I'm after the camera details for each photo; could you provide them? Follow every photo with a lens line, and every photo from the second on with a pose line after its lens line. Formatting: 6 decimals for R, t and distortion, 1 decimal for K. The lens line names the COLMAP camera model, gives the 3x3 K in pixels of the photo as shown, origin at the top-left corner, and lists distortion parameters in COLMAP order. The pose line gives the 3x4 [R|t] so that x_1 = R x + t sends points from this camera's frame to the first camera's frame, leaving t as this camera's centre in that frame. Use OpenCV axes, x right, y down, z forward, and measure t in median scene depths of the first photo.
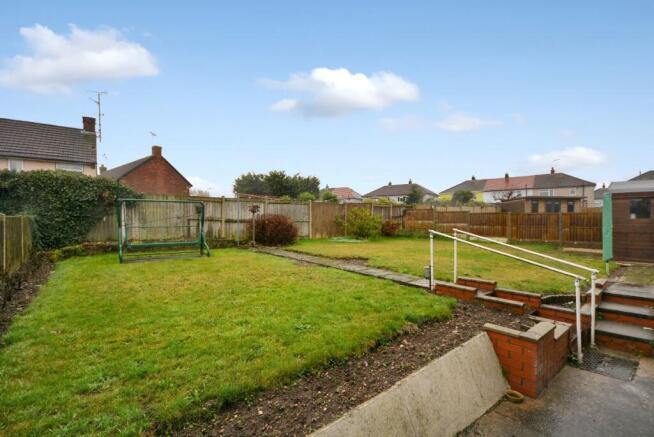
lens RADIAL K [[302.6, 0, 330.2], [0, 302.6, 217.8], [0, 0, 1]] dist [-0.003221, -0.000714]
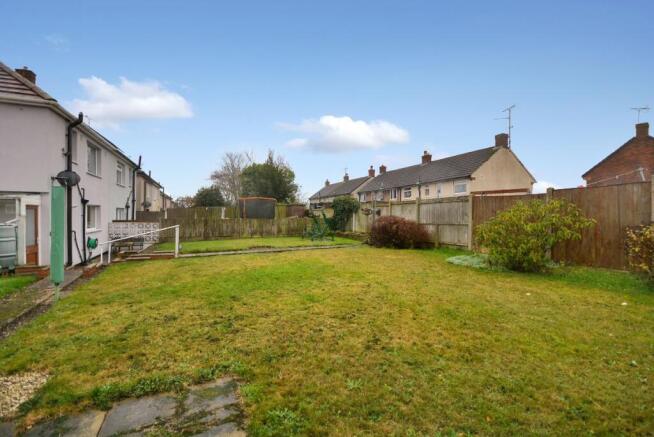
lens RADIAL K [[286.2, 0, 321.7], [0, 286.2, 220.3], [0, 0, 1]] dist [-0.002194, -0.000420]
pose [[-0.291410, 0.009361, -0.956553, 0.636846], [-0.003195, 0.999937, 0.010759, -0.005610], [0.956593, 0.006191, -0.291361, 0.860862]]
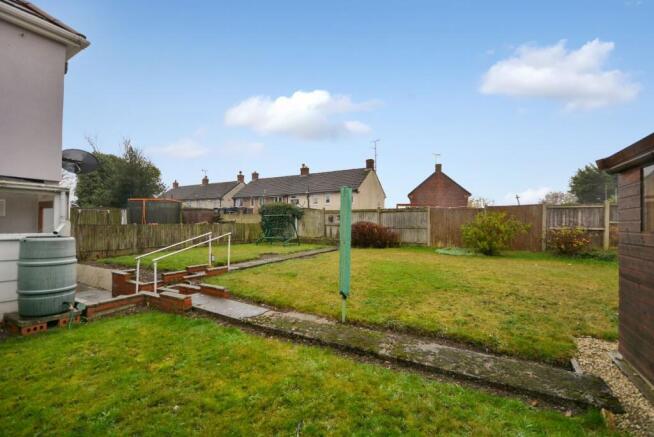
lens RADIAL K [[286.2, 0, 321.7], [0, 286.2, 220.3], [0, 0, 1]] dist [-0.002194, -0.000420]
pose [[0.319954, -0.010839, -0.947371, 0.675712], [-0.001144, 0.999929, -0.011827, -0.002765], [0.947432, 0.004867, 0.319919, 0.387727]]
